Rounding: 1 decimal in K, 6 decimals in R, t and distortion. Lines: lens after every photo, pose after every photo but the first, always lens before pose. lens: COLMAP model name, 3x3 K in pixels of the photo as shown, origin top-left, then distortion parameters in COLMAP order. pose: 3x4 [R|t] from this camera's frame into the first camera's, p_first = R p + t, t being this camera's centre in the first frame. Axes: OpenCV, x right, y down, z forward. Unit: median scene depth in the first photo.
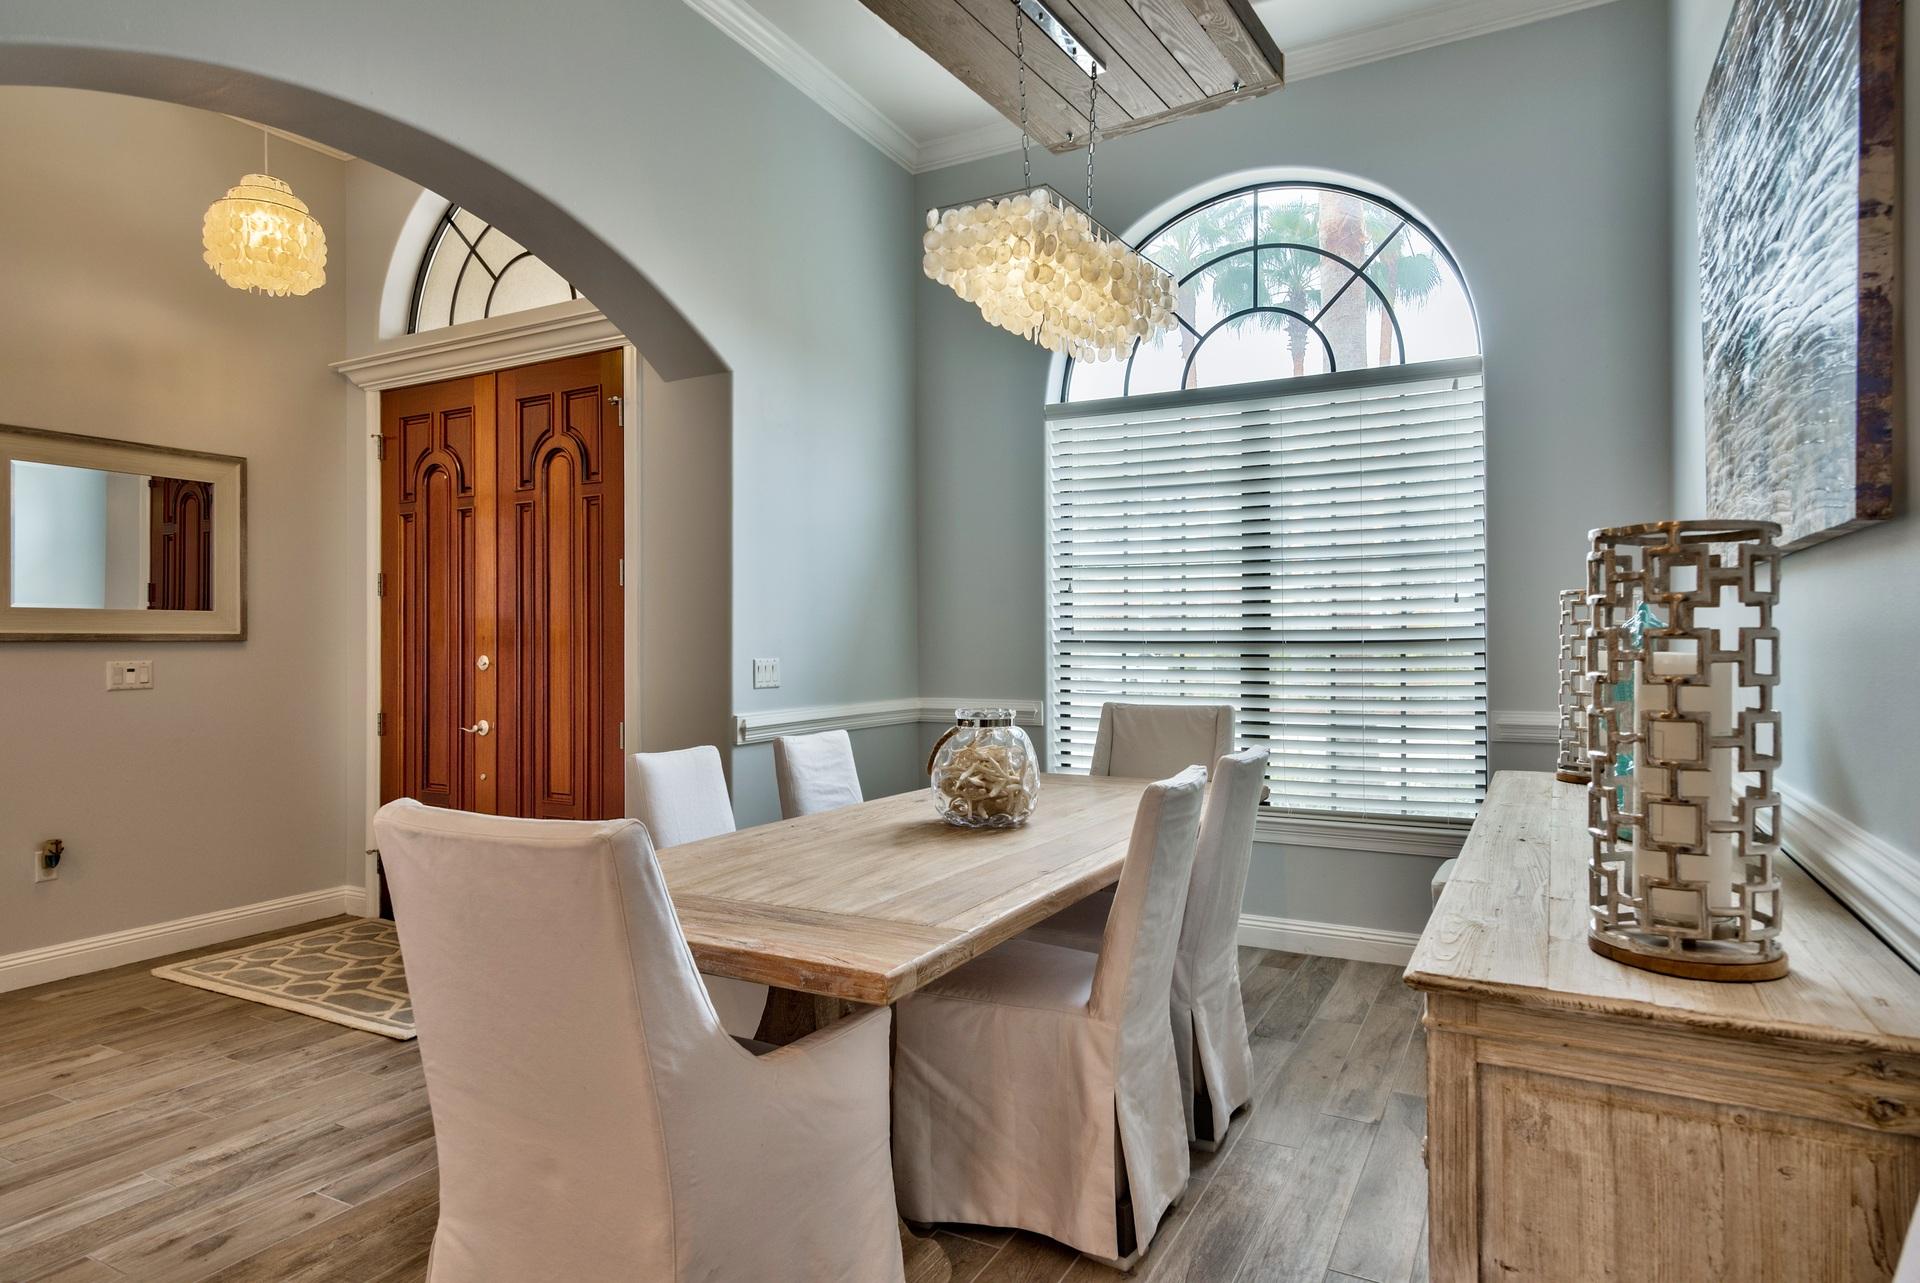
lens RADIAL K [[1090.3, 0, 960.0], [0, 1090.3, 641.5], [0, 0, 1]] dist [0.003177, 0.000418]
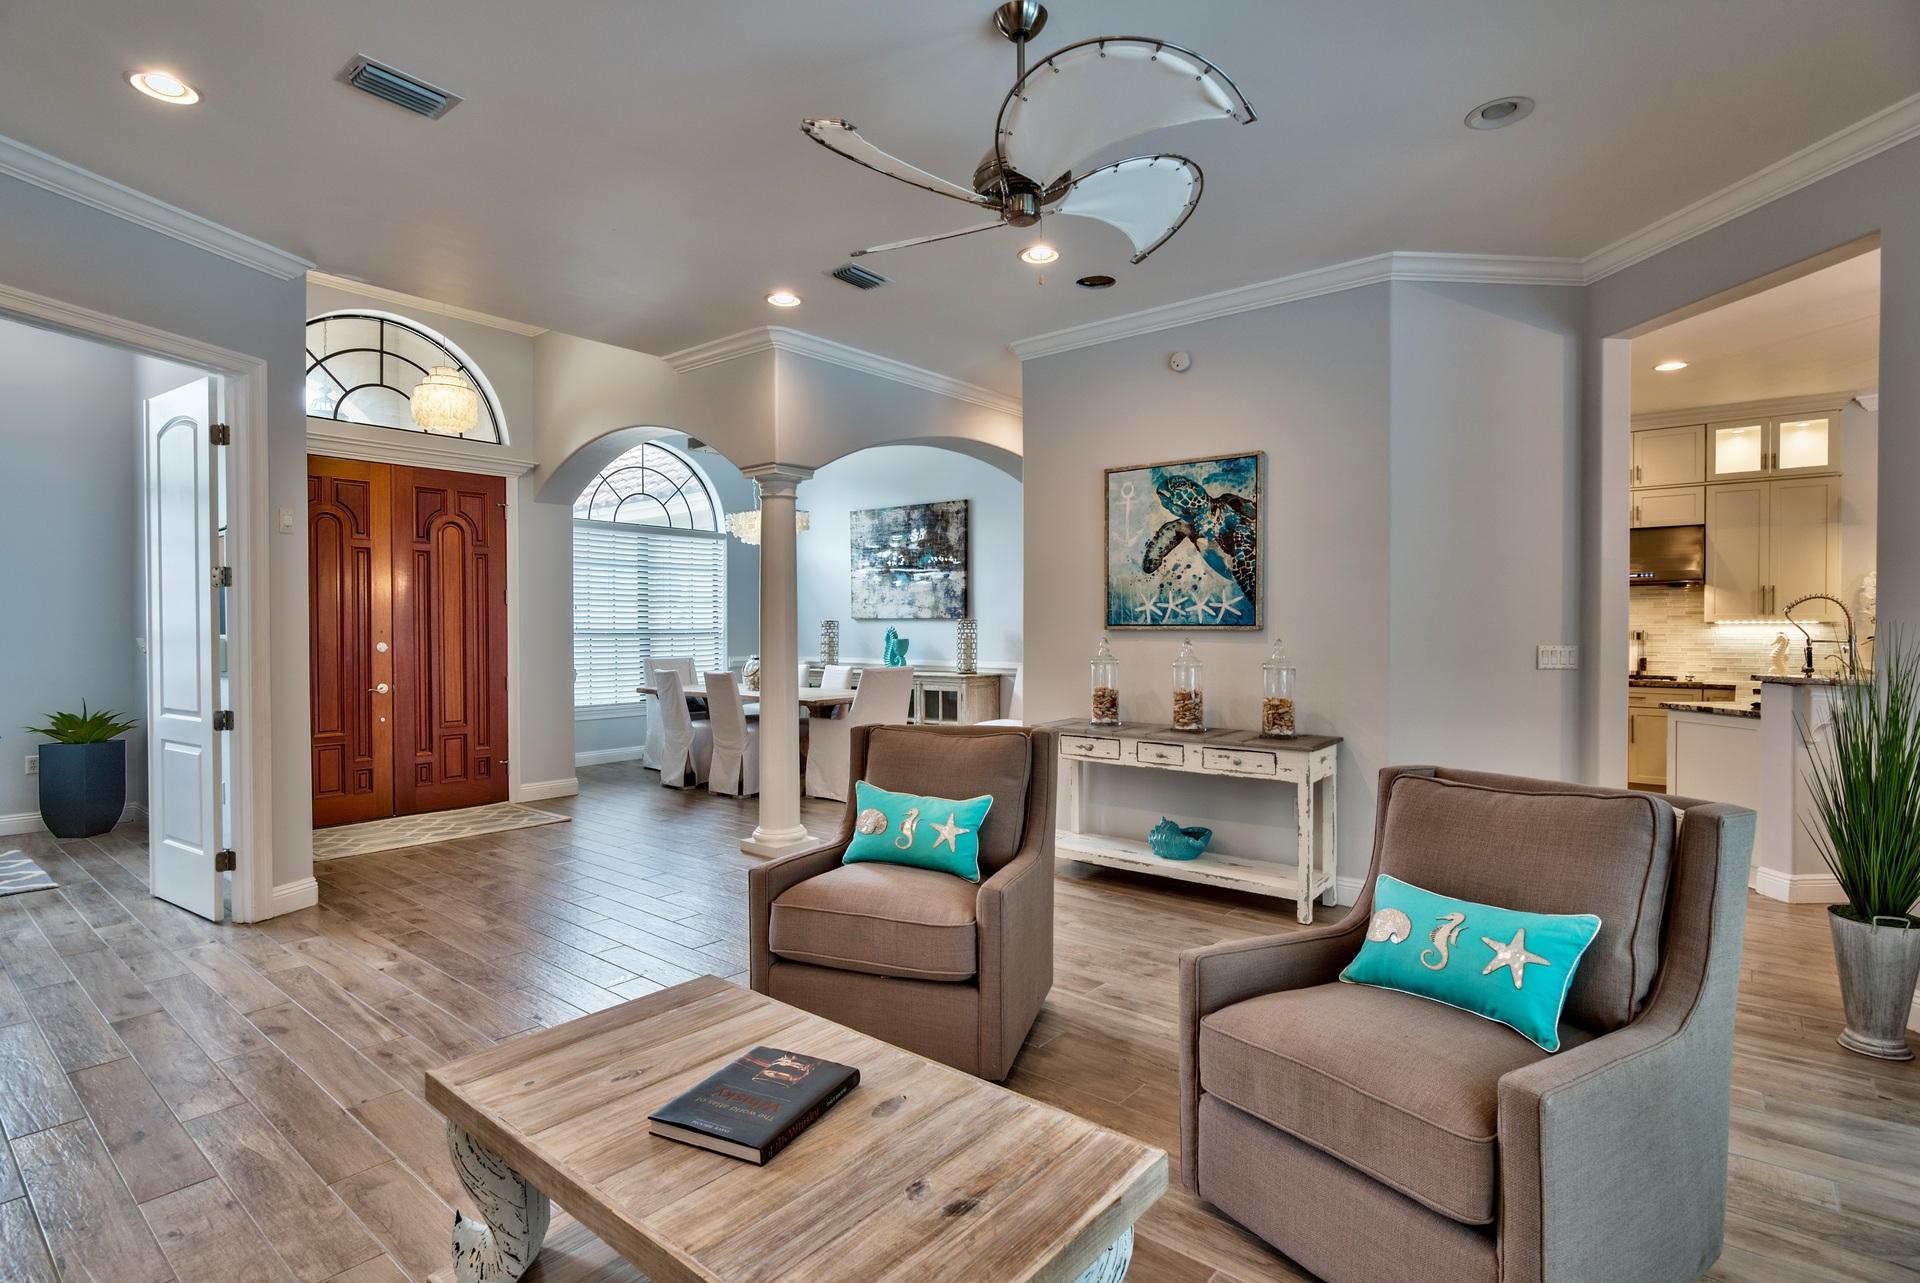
lens RADIAL K [[939.8, 0, 960.0], [0, 939.8, 641.5], [0, 0, 1]] dist [-0.003541, -0.001517]
pose [[0.197291, -0.010471, 0.980289, -1.633724], [0.000874, 0.999944, 0.010505, -0.002177], [-0.980345, -0.001215, 0.197289, -0.088232]]
